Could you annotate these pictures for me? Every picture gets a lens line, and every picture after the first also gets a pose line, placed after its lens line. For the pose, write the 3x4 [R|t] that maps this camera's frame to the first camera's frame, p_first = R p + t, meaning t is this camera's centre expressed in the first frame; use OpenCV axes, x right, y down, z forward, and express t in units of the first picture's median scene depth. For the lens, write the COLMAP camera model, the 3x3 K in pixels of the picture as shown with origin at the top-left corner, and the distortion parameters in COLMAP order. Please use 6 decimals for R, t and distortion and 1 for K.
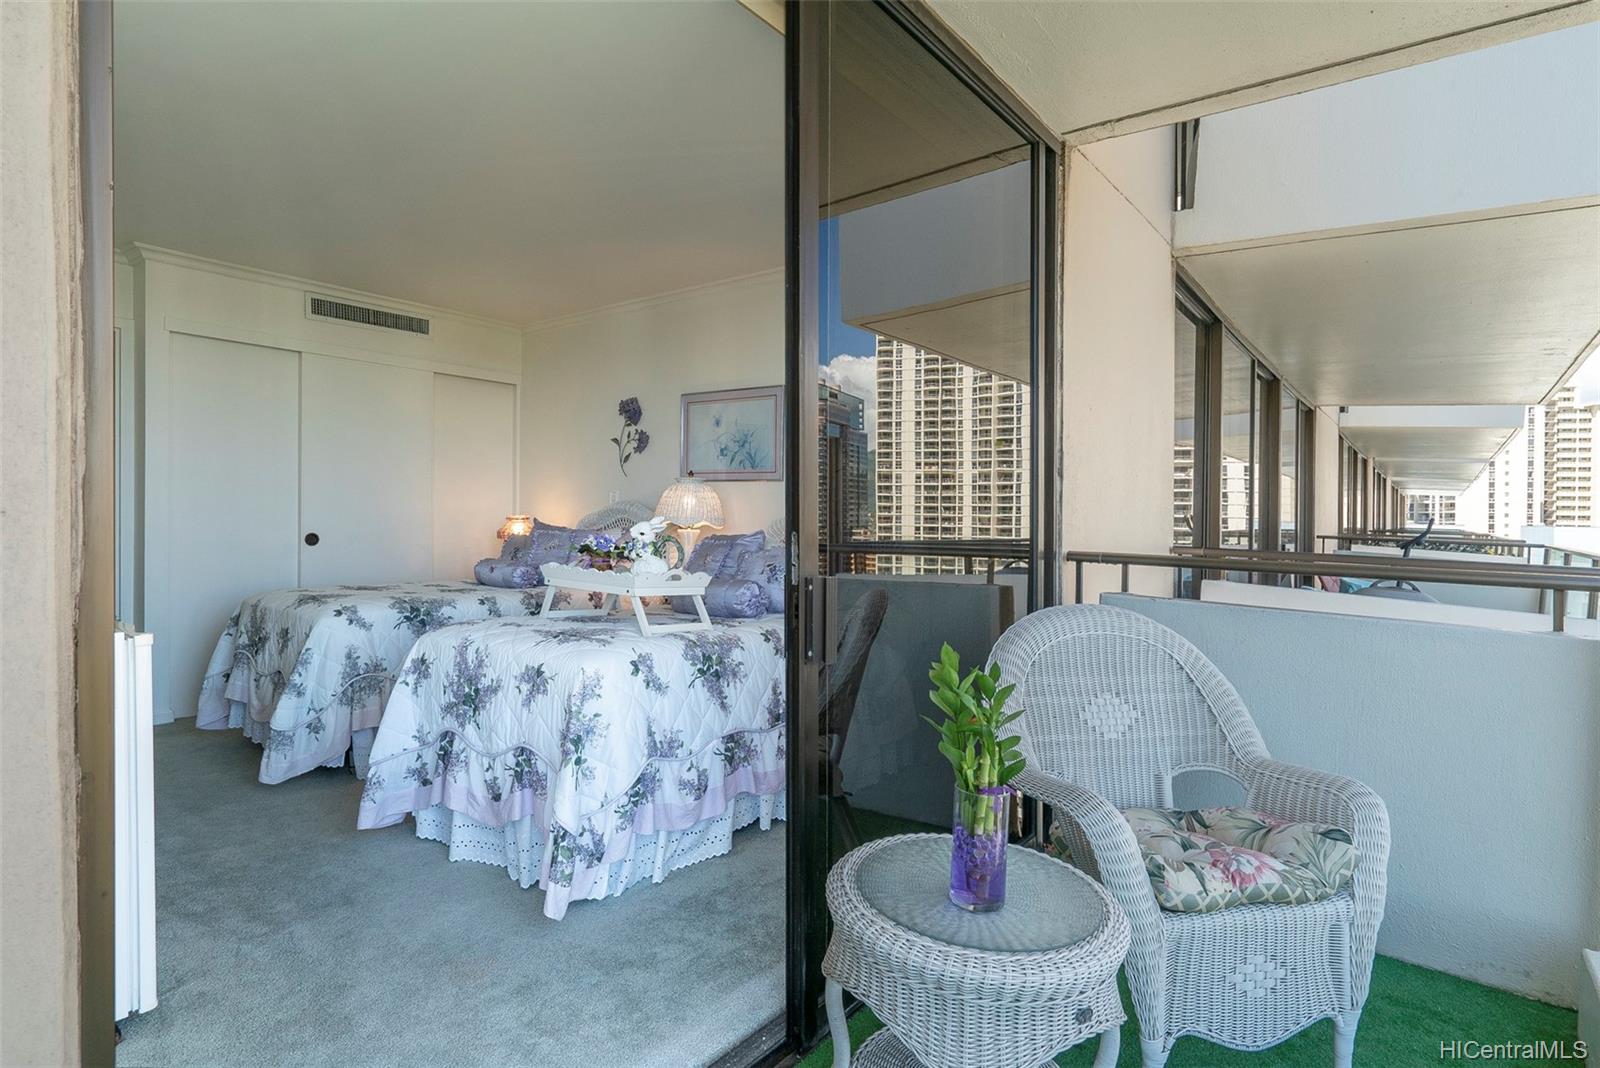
lens RADIAL K [[837.5, 0, 790.1], [0, 837.5, 518.8], [0, 0, 1]] dist [-0.002849, -0.000327]
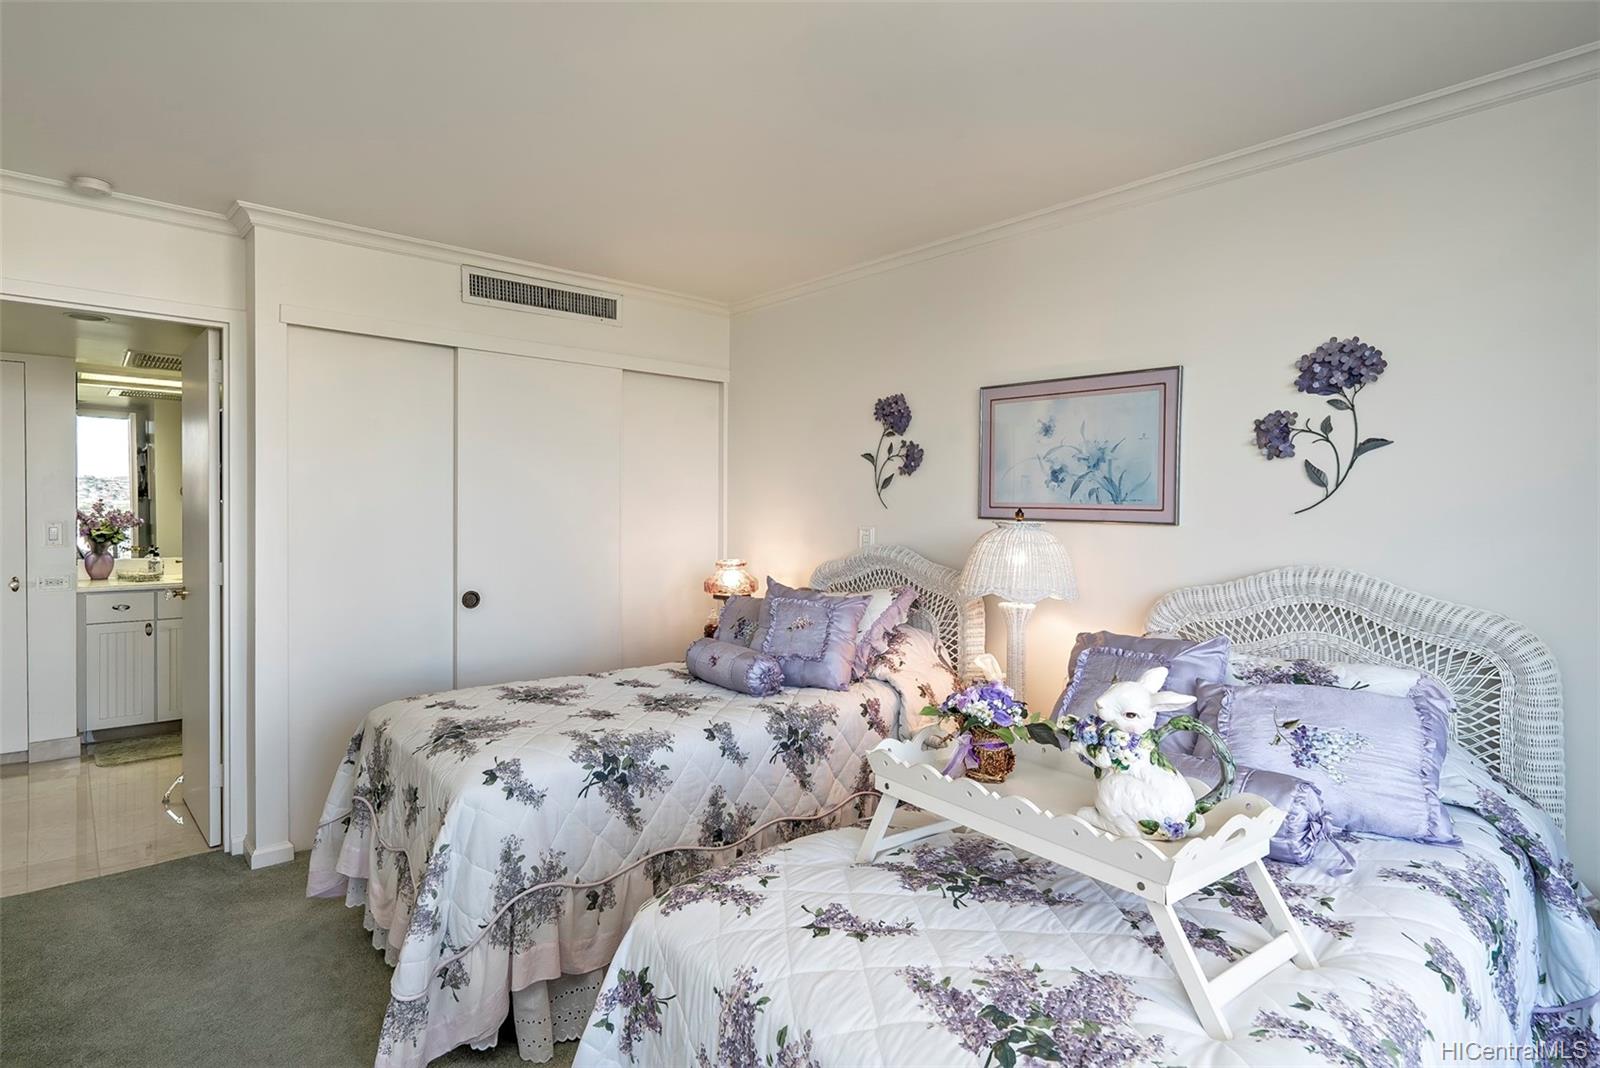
lens RADIAL K [[834.7, 0, 772.0], [0, 834.7, 504.6], [0, 0, 1]] dist [-0.004126, 0.010267]
pose [[0.979434, -0.006093, -0.201671, -0.188212], [0.003963, 0.999932, -0.010961, -0.059061], [0.201724, 0.009937, 0.979392, 0.384853]]
